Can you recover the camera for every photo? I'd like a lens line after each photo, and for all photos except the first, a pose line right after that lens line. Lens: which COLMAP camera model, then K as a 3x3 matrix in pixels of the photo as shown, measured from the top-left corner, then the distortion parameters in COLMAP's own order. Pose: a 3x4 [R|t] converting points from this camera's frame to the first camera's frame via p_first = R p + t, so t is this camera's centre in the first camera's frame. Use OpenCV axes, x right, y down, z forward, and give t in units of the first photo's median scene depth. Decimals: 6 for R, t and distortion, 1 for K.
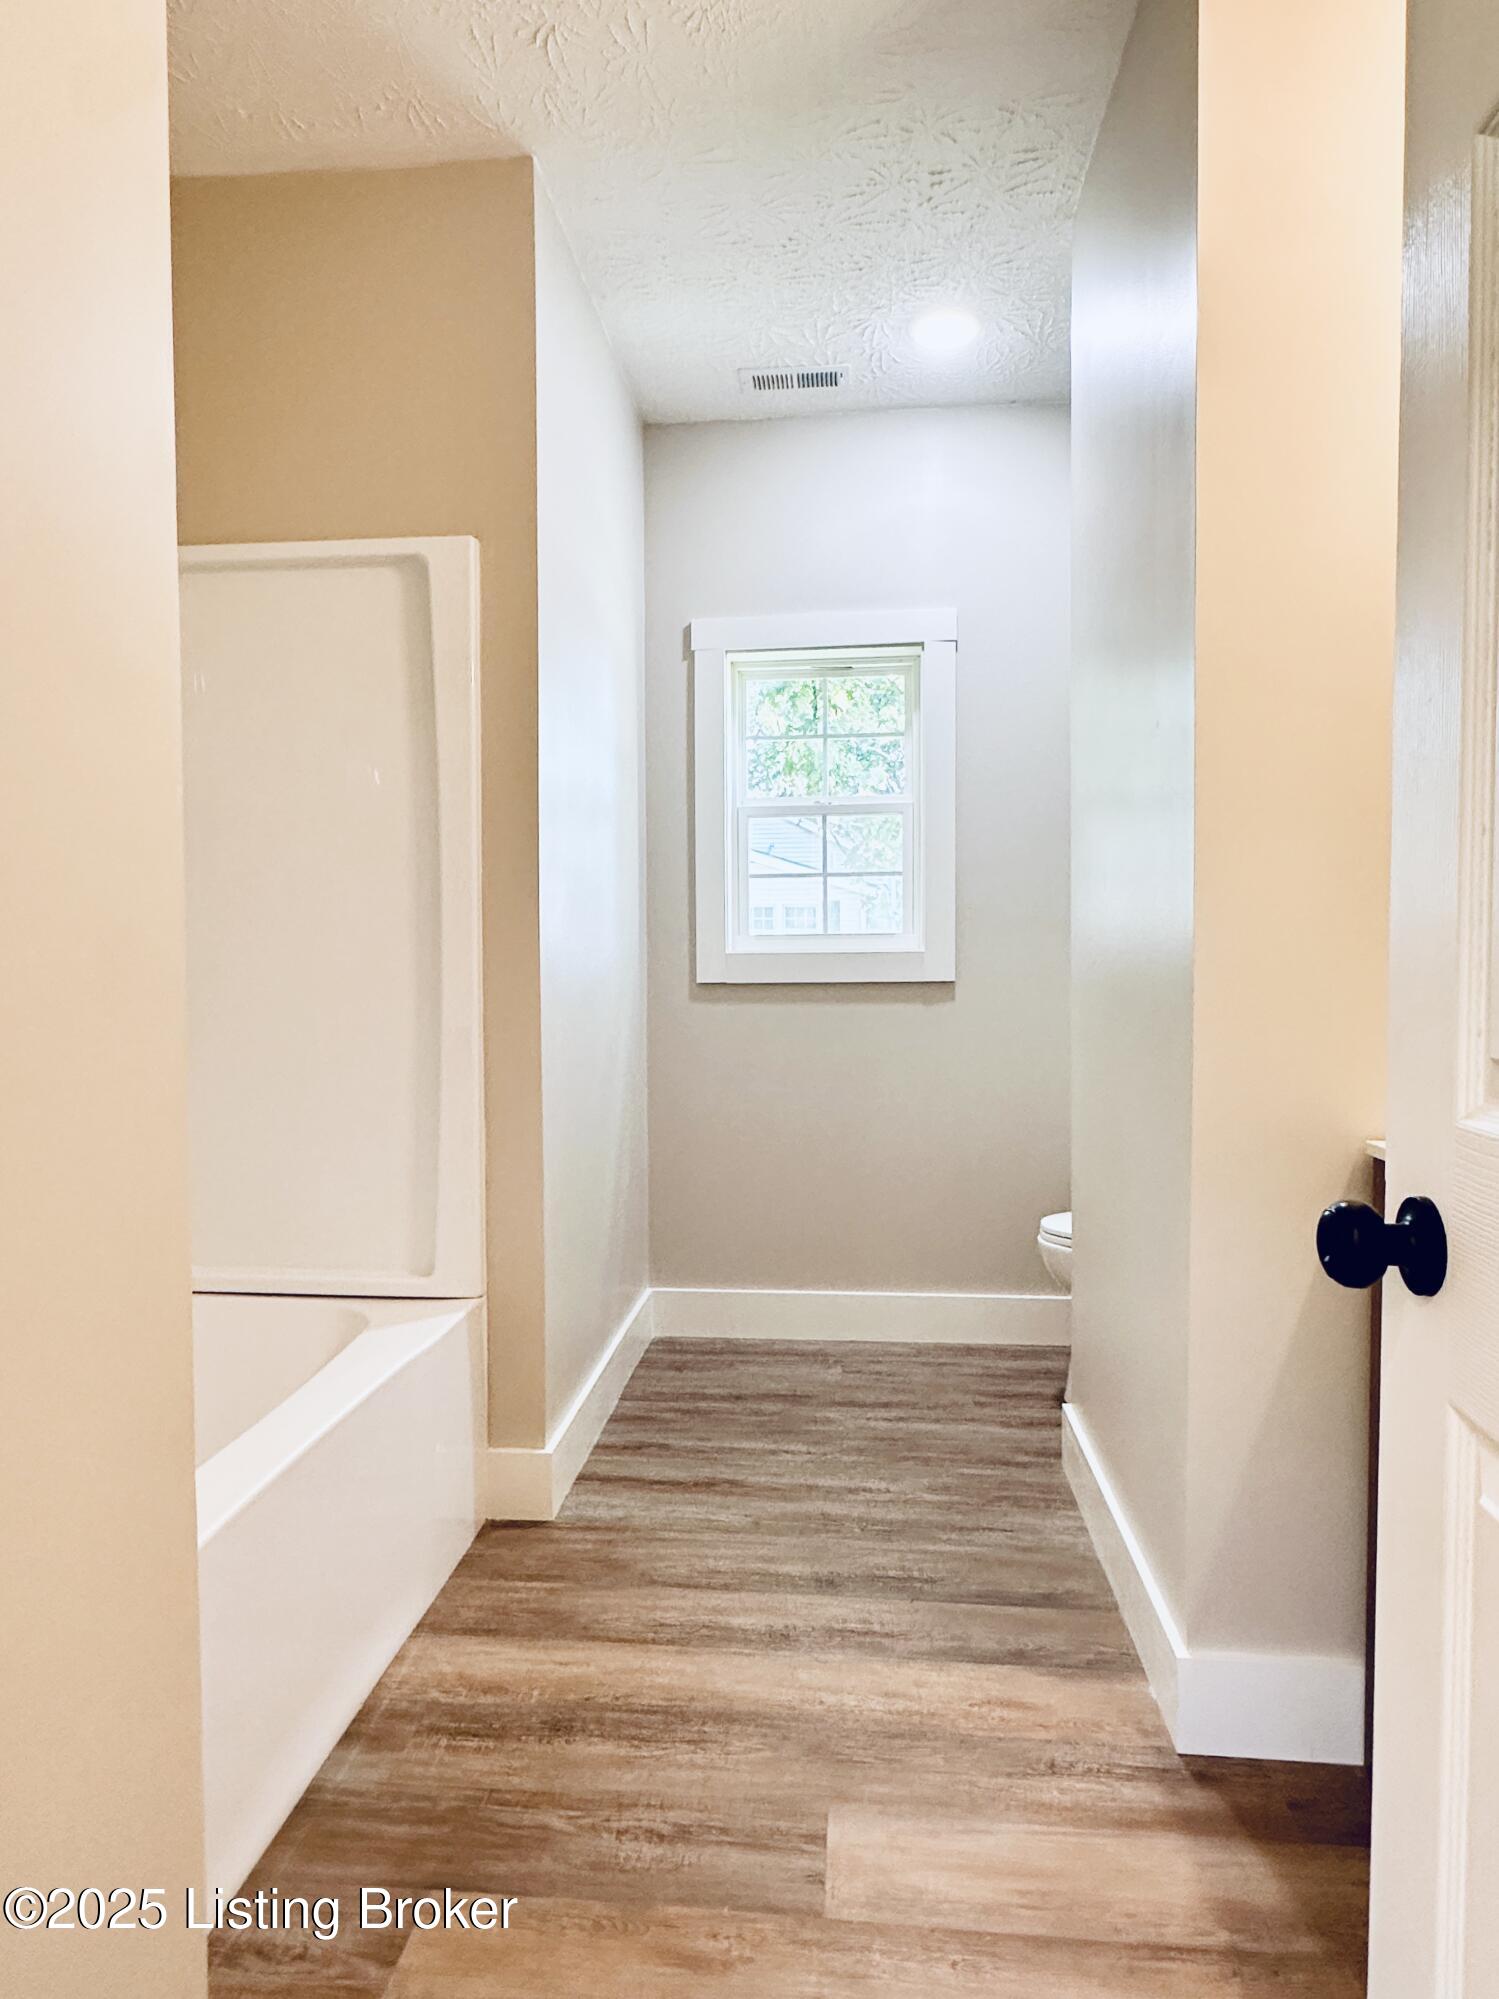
lens RADIAL K [[1159.2, 0, 752.6], [0, 1159.2, 1000.0], [0, 0, 1]] dist [0.001078, 0.000027]
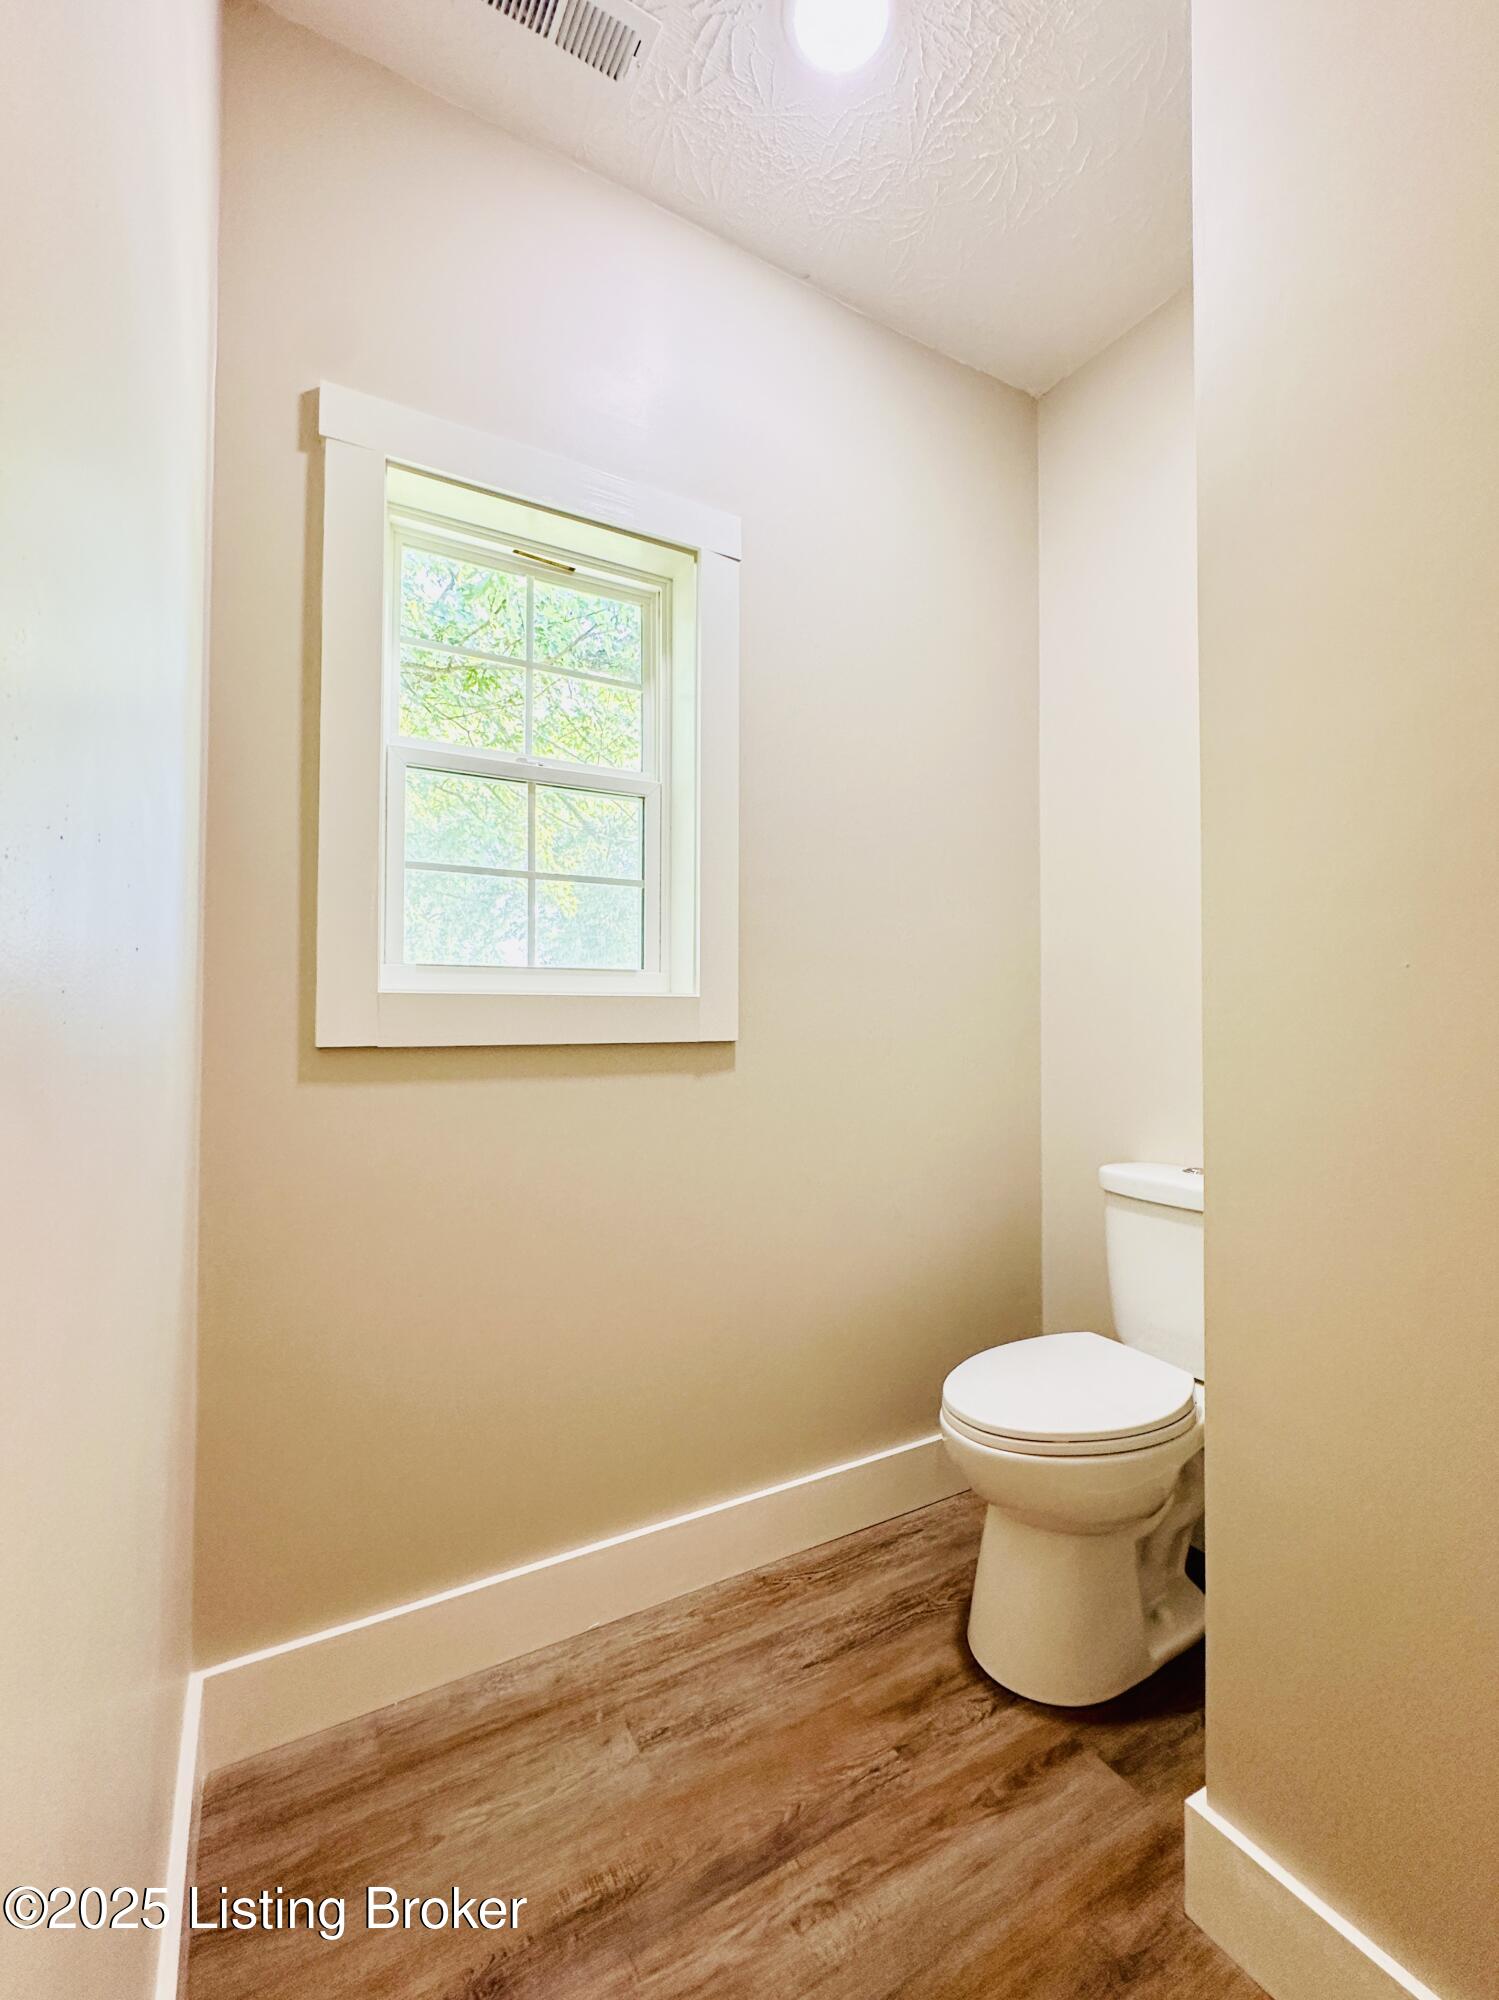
lens RADIAL K [[816.9, 0, 738.1], [0, 816.9, 1002.9], [0, 0, 1]] dist [-0.001775, -0.000348]
pose [[0.818329, 0.020522, 0.574384, -0.107341], [0.011642, 0.998565, -0.052263, -0.013419], [-0.574633, 0.049456, 0.816916, 0.593566]]
